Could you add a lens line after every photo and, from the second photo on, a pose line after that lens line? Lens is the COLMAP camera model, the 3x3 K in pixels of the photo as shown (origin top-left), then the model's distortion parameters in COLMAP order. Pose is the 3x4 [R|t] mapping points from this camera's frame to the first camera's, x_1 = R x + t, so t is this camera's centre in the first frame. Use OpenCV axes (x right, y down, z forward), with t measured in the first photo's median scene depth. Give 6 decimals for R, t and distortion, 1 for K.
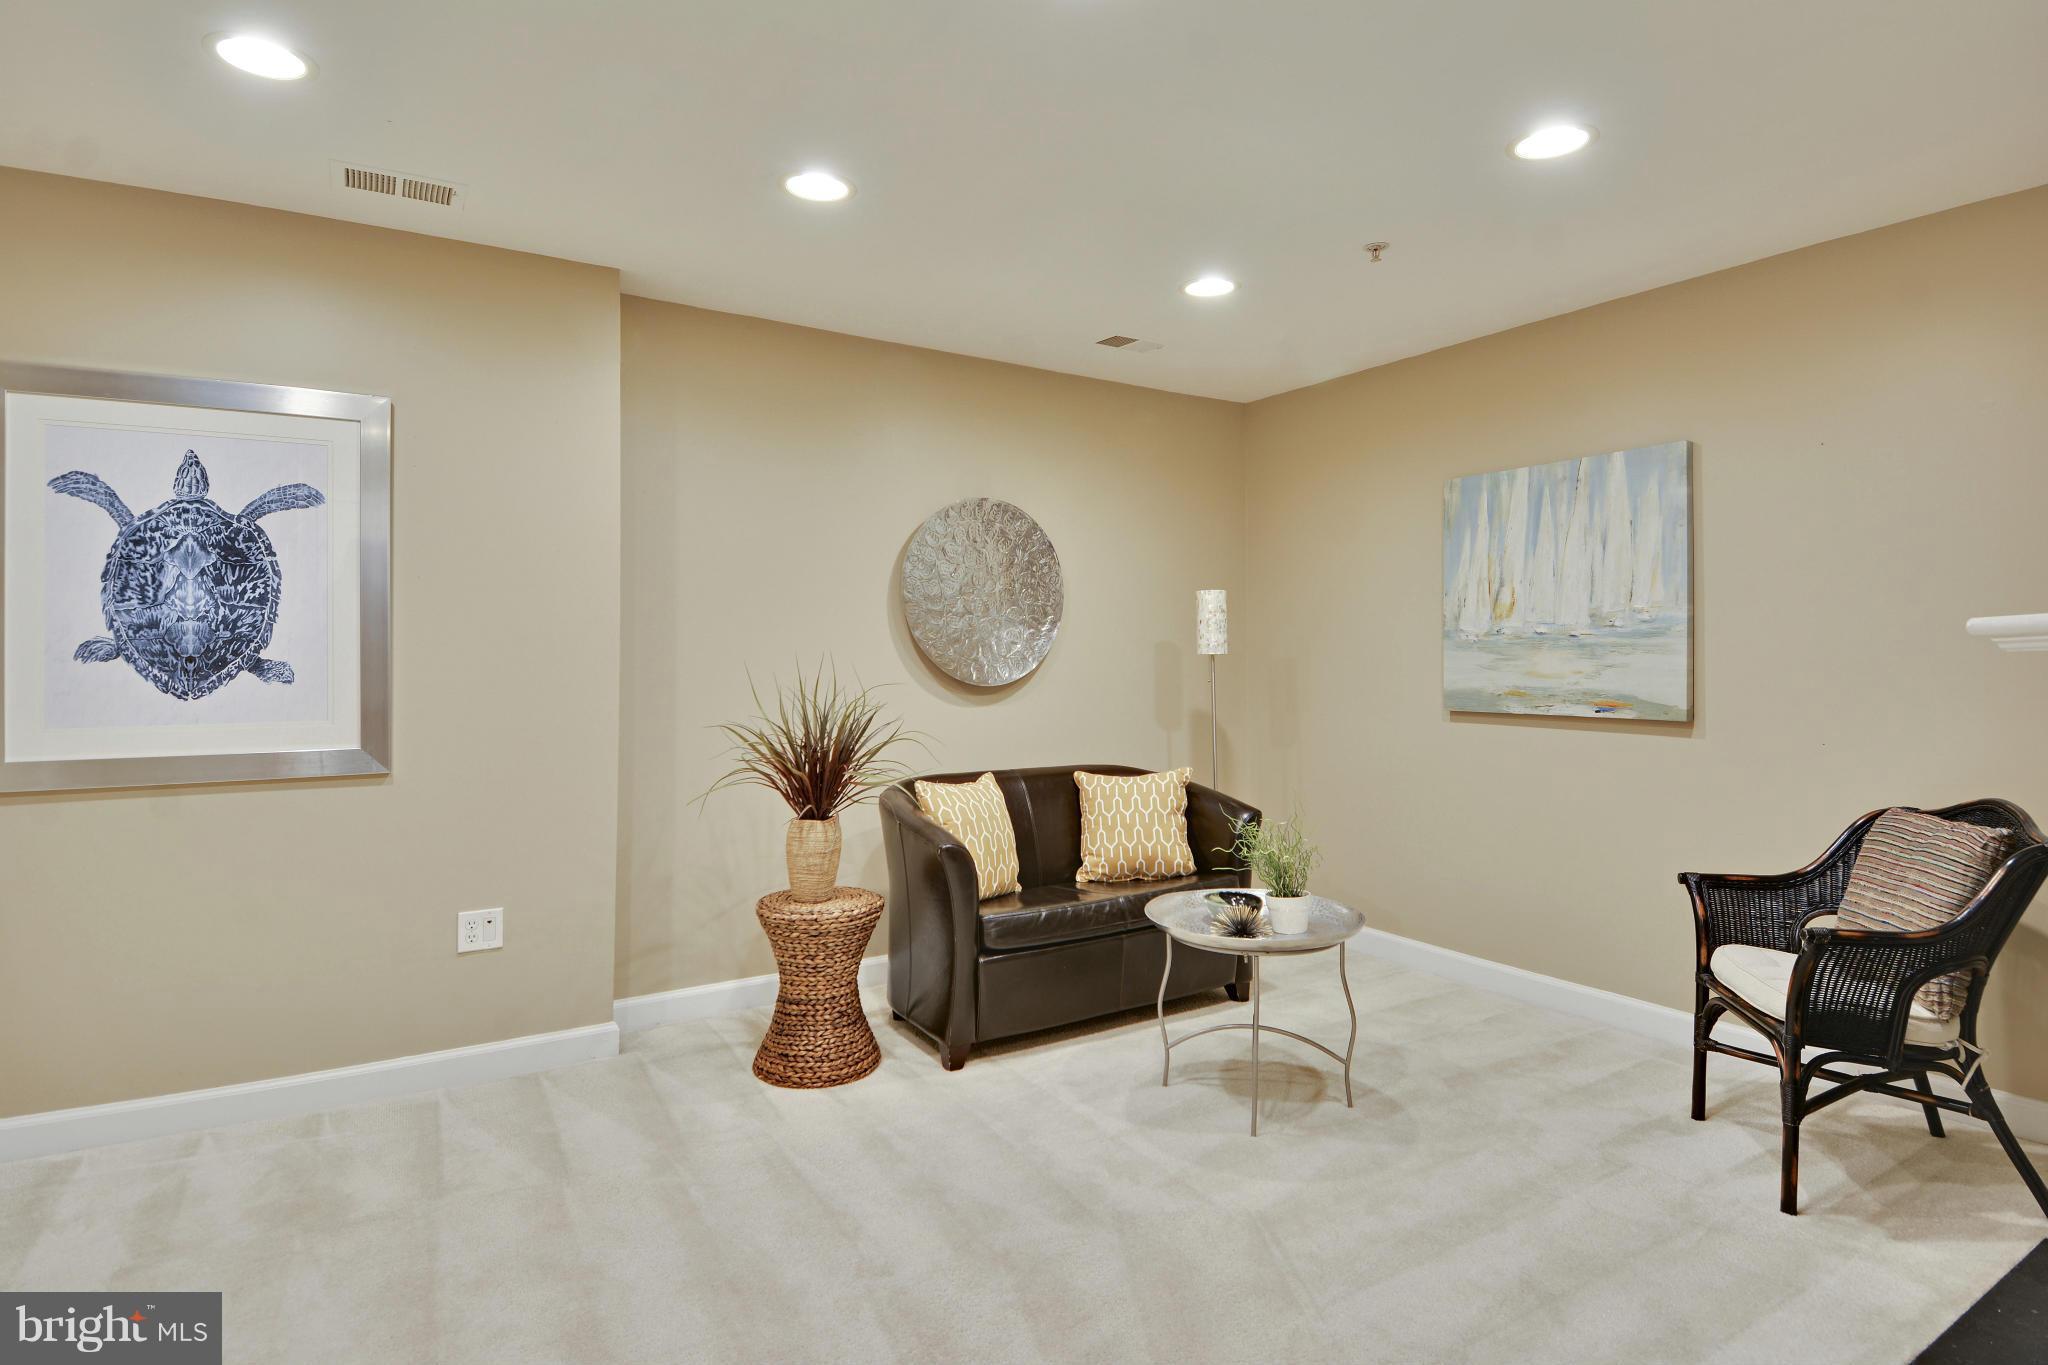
lens RADIAL K [[1082.2, 0, 1026.7], [0, 1082.2, 654.0], [0, 0, 1]] dist [0.001931, 0.000103]
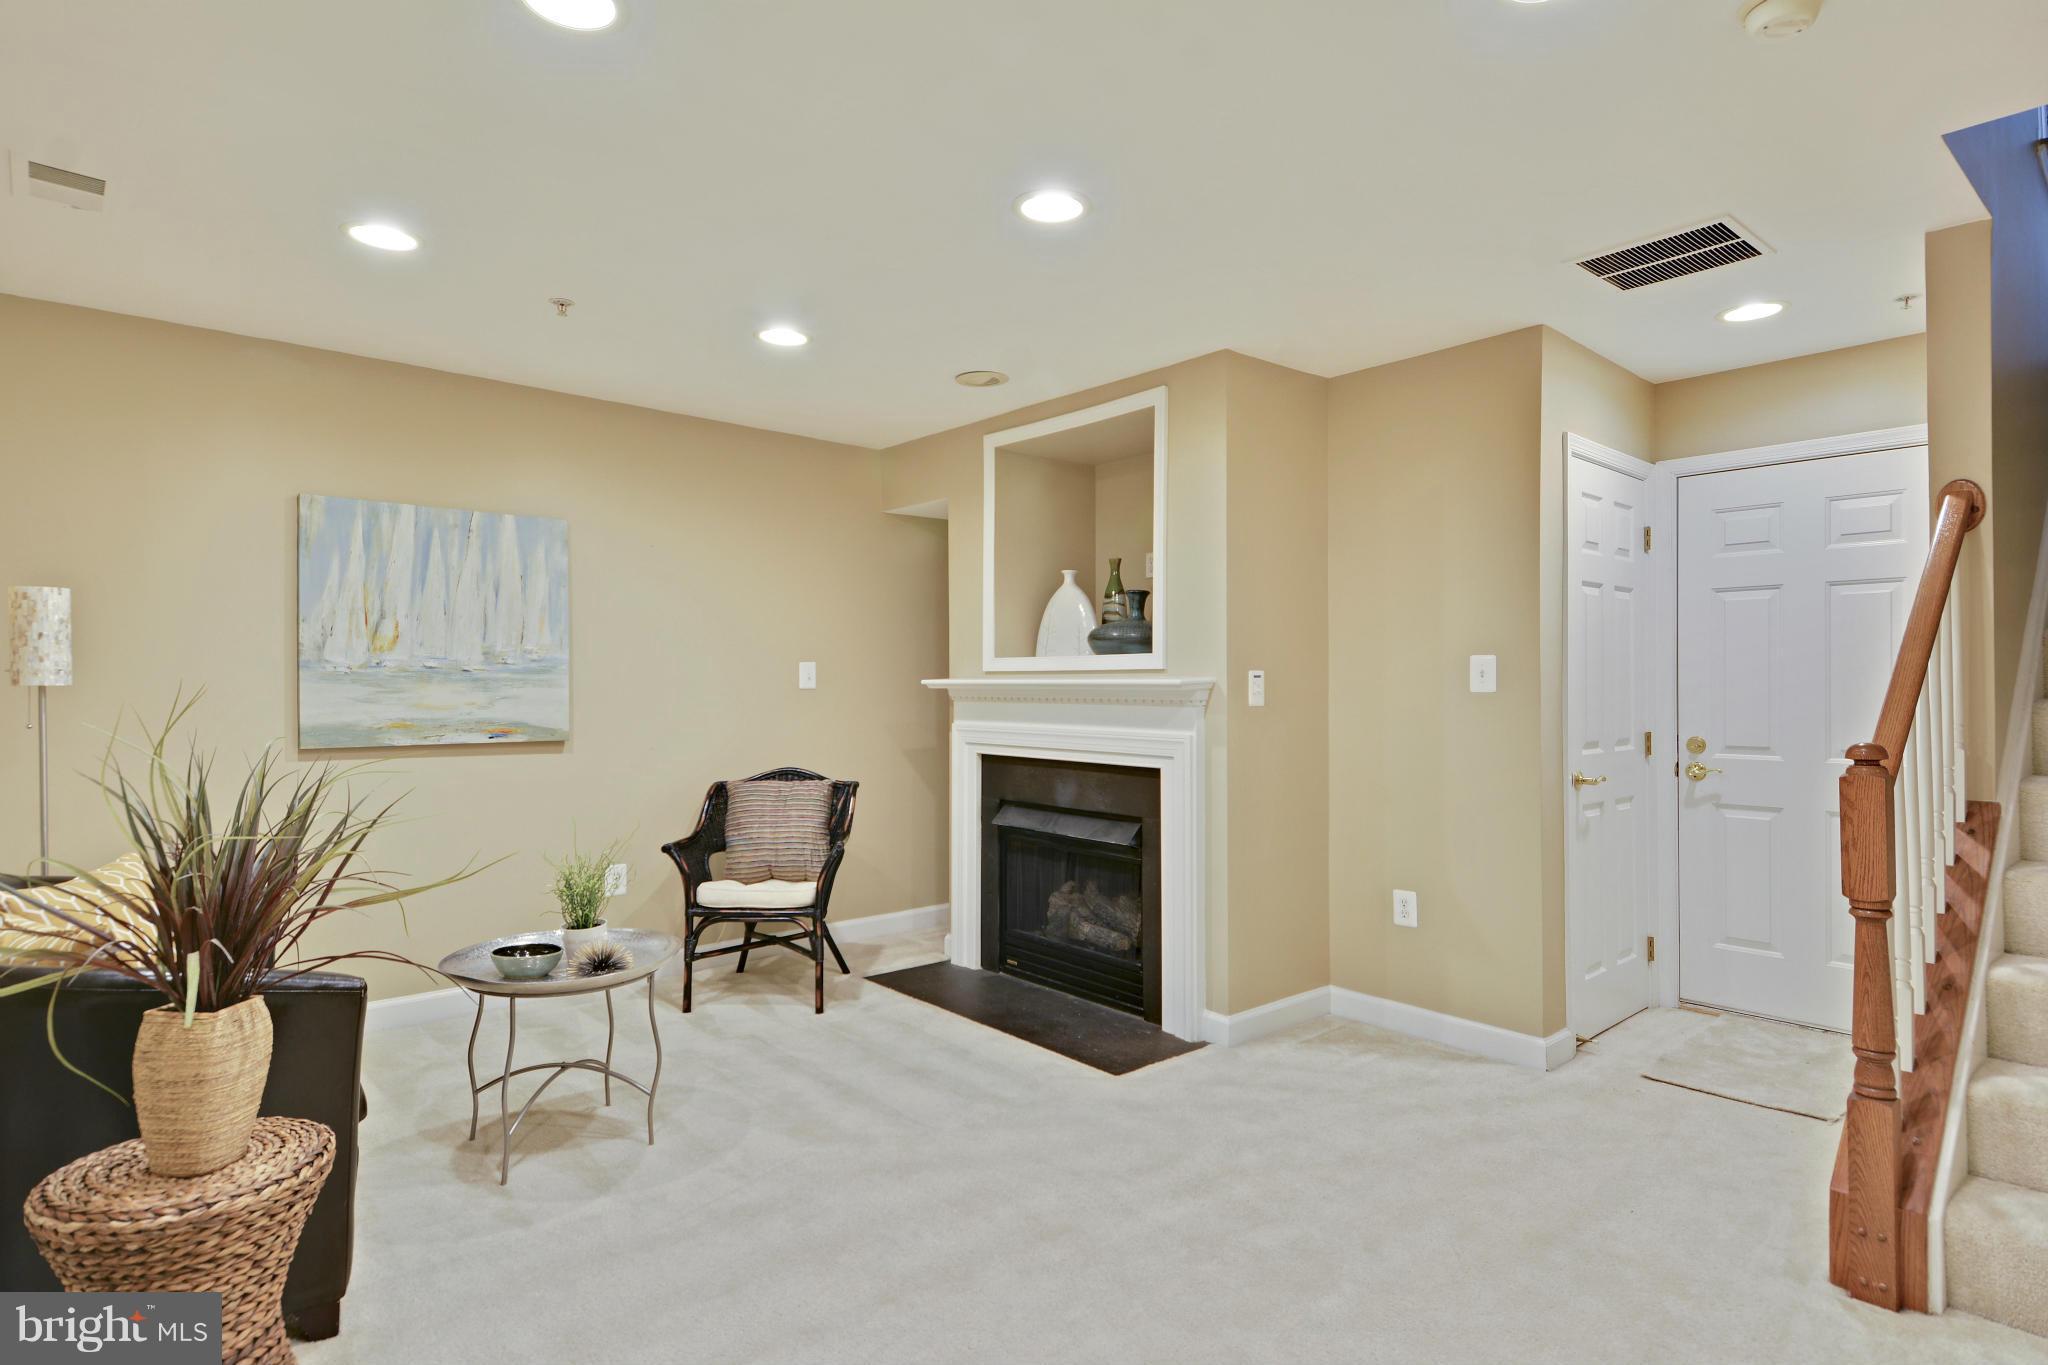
lens RADIAL K [[1084.8, 0, 1024.0], [0, 1084.8, 682.5], [0, 0, 1]] dist [0.017240, -0.000085]
pose [[-0.162296, 0.008763, 0.986703, -0.683948], [-0.003402, 0.999950, -0.009441, 0.003759], [-0.986736, -0.004889, -0.162258, 0.620959]]
